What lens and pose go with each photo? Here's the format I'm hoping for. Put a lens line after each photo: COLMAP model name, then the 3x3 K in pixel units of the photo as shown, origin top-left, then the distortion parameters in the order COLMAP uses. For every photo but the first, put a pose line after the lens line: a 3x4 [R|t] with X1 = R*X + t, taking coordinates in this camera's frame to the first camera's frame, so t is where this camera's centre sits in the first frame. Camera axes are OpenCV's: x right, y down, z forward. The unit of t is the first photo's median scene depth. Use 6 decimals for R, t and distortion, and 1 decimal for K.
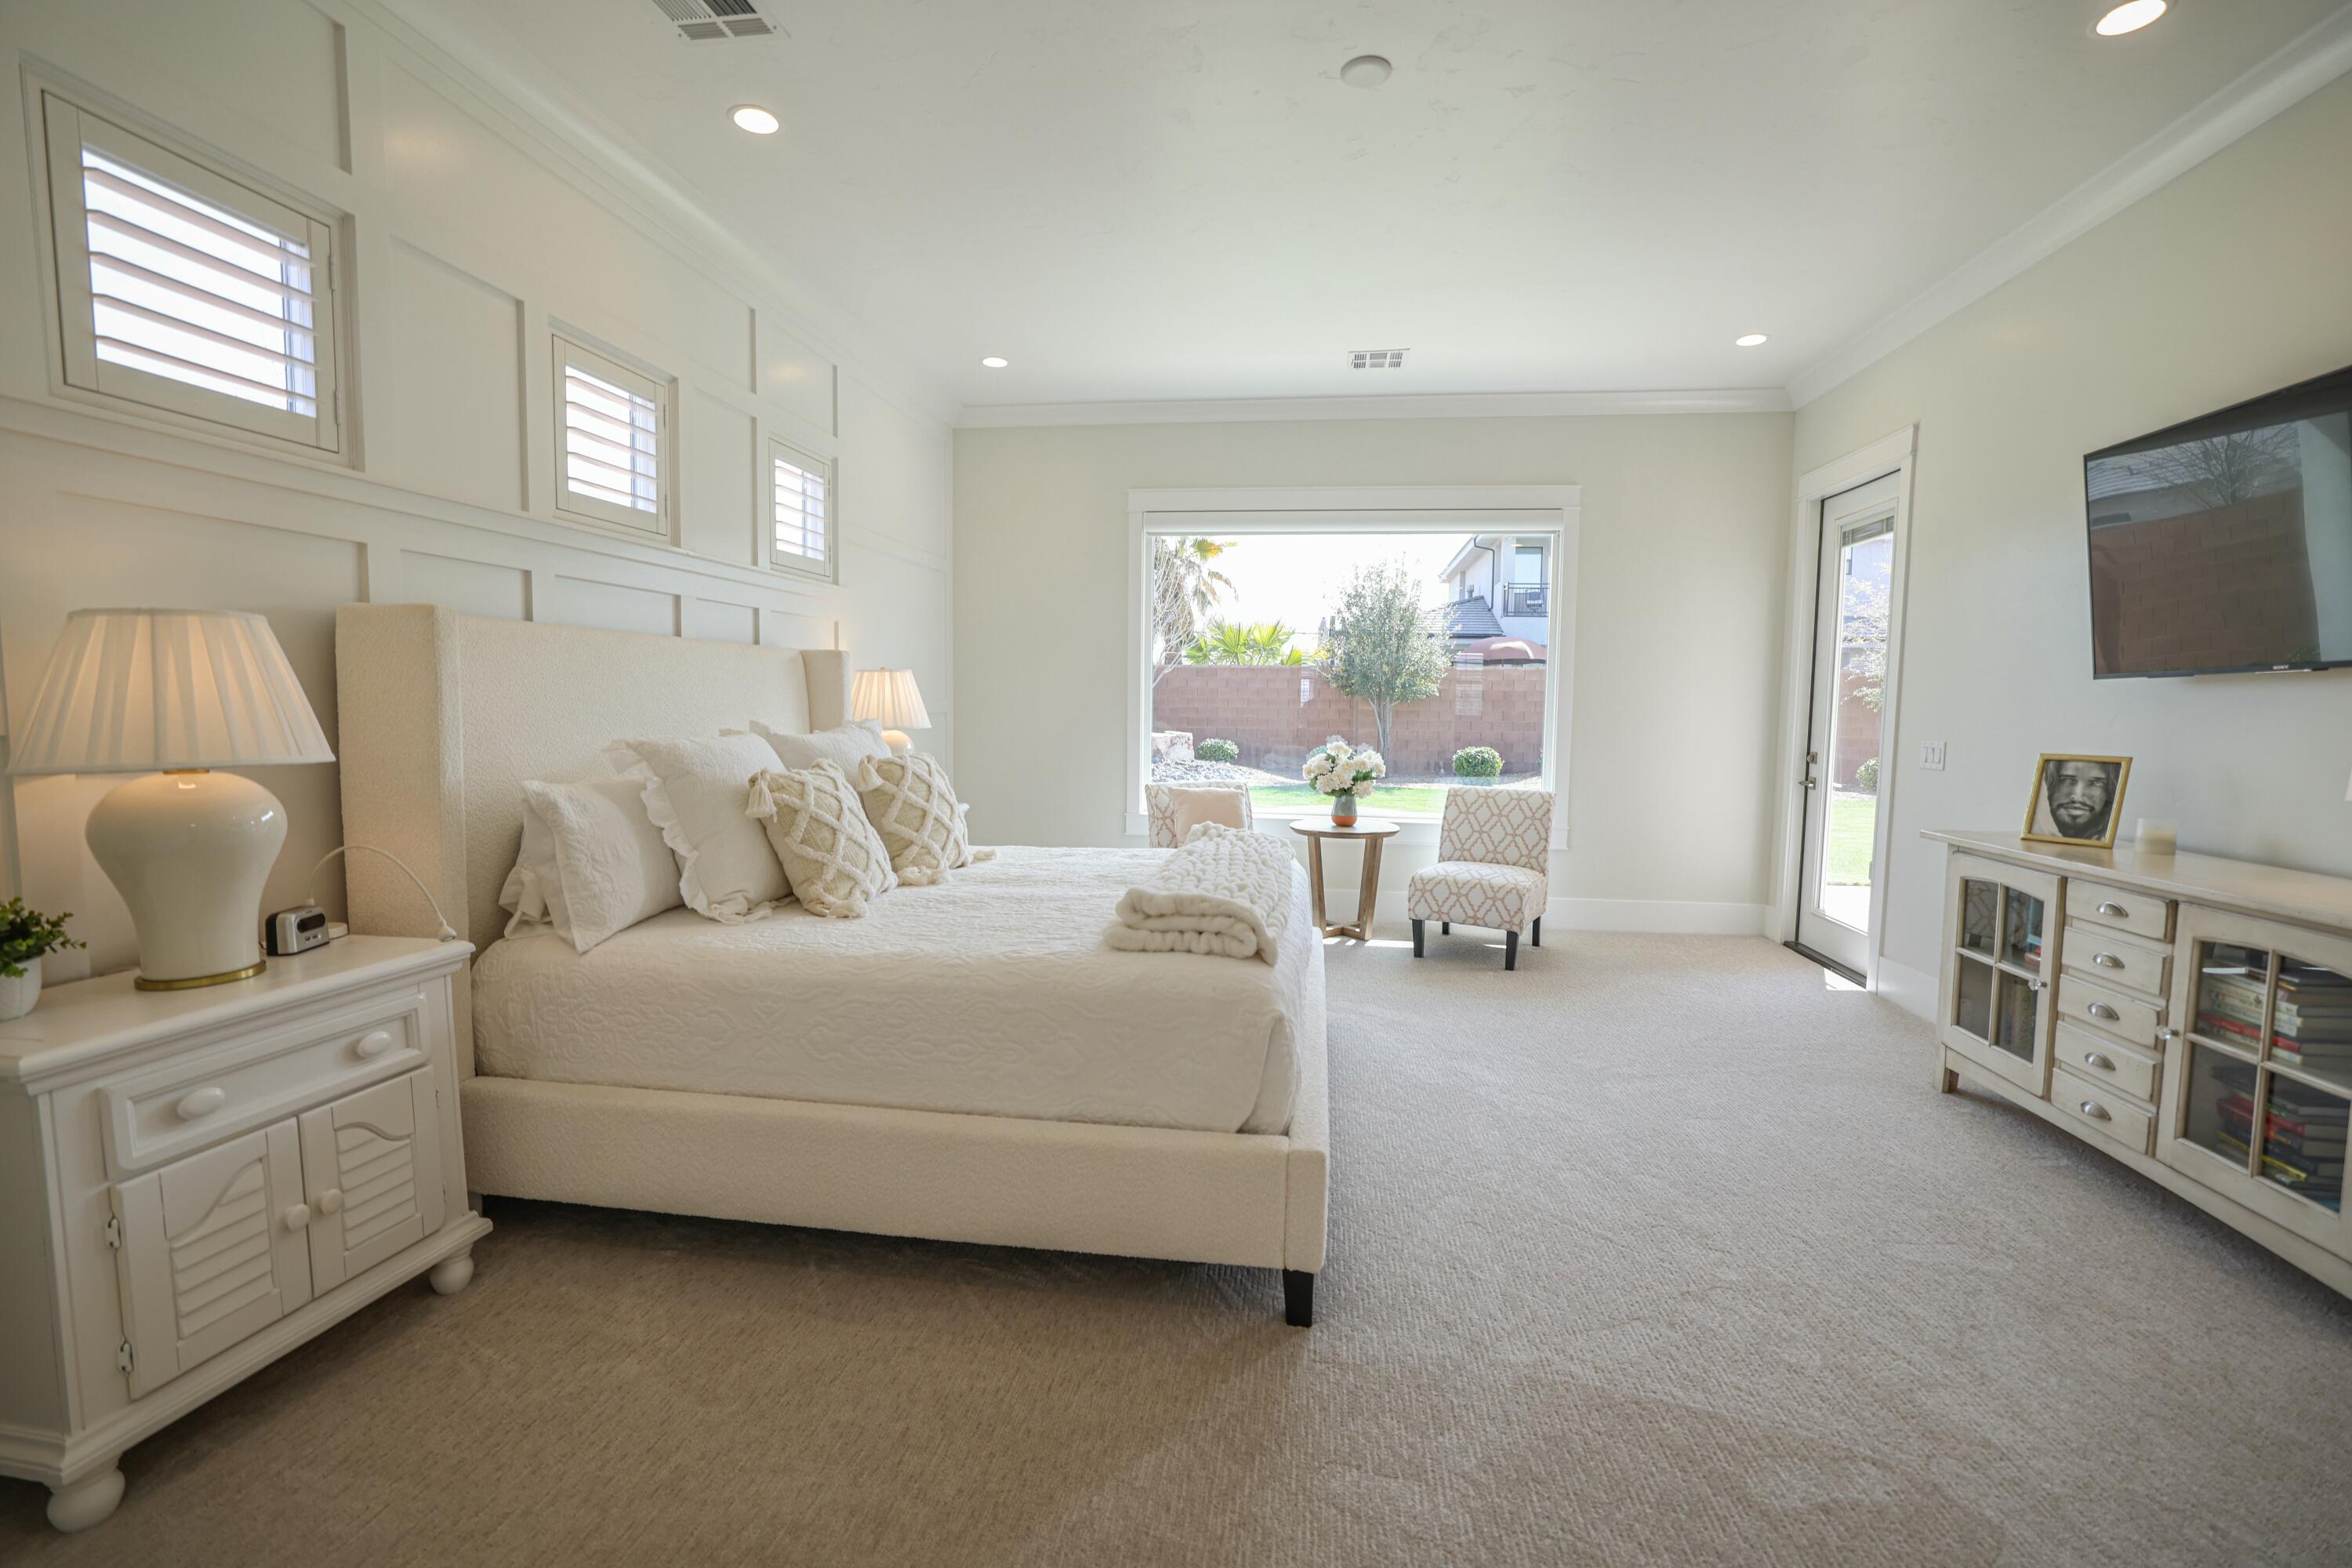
lens RADIAL K [[1020.5, 0, 1190.2], [0, 1020.5, 786.2], [0, 0, 1]] dist [-0.046565, 0.015995]
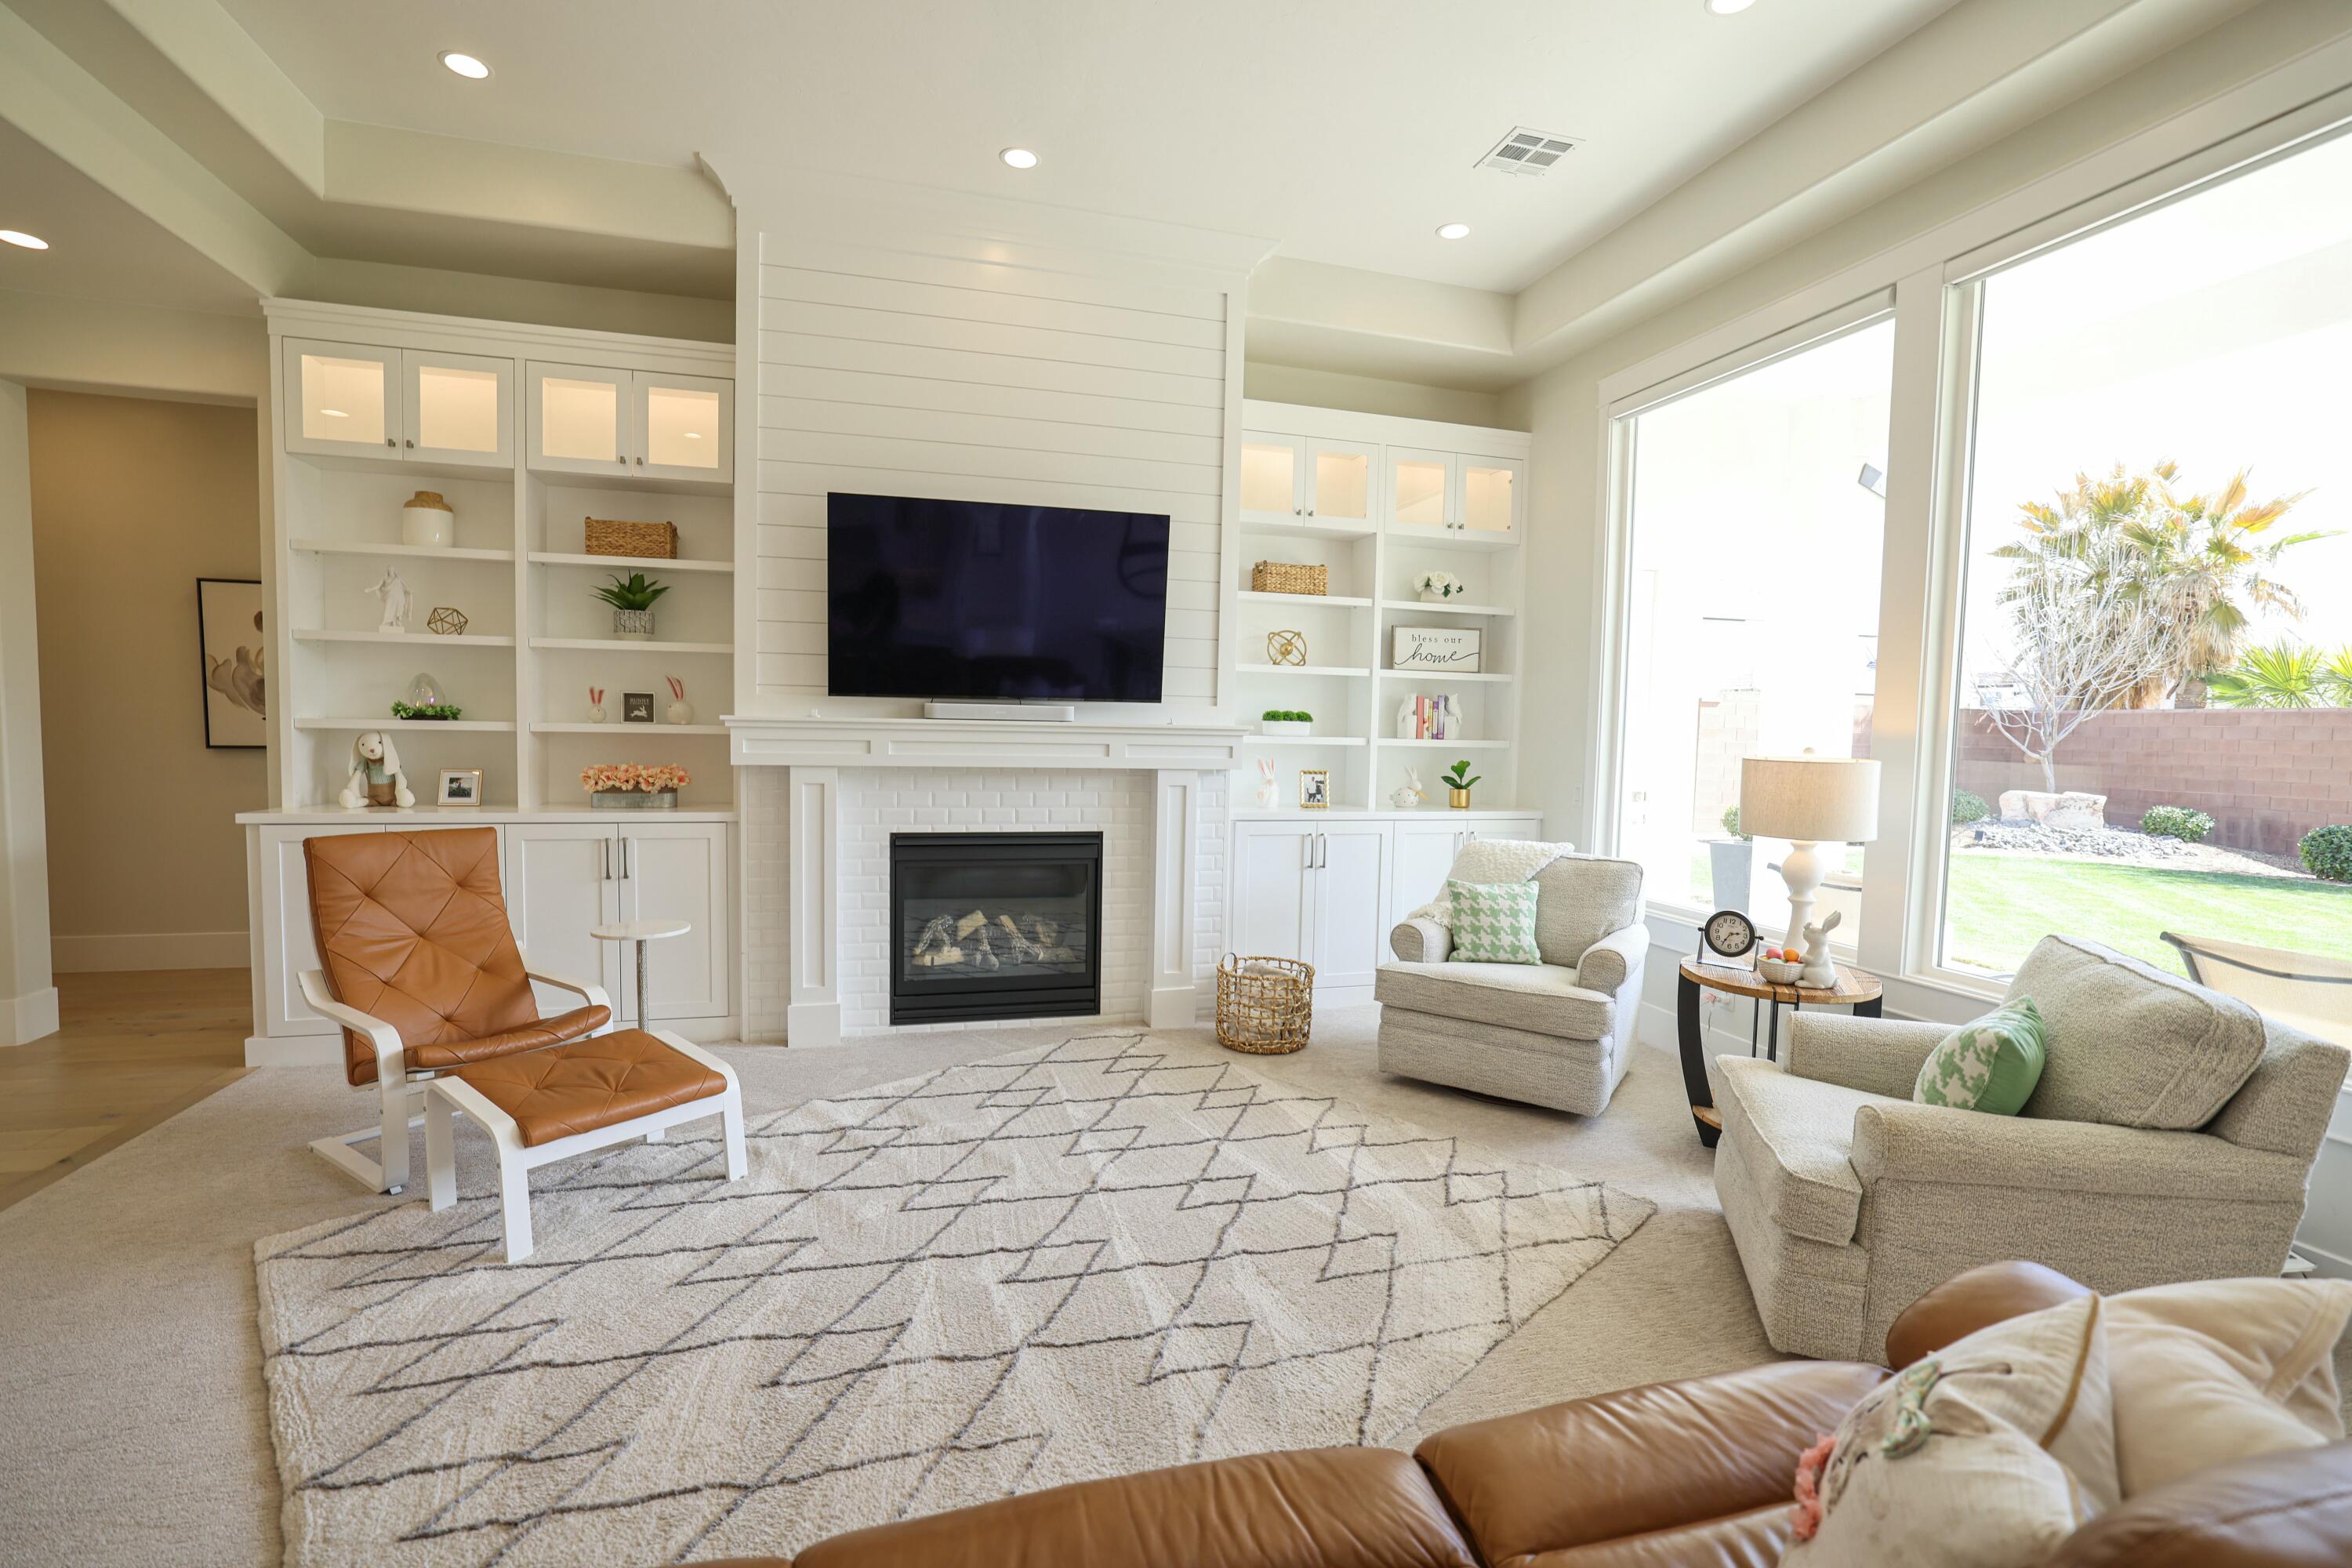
lens RADIAL K [[1054.3, 0, 1176.0], [0, 1054.3, 784.0], [0, 0, 1]] dist [-0.023643, 0.000323]
pose [[0.412592, 0.045117, -0.909798, 2.806877], [-0.093487, 0.995596, 0.006975, 0.004026], [0.906106, 0.082177, 0.414993, 0.081149]]
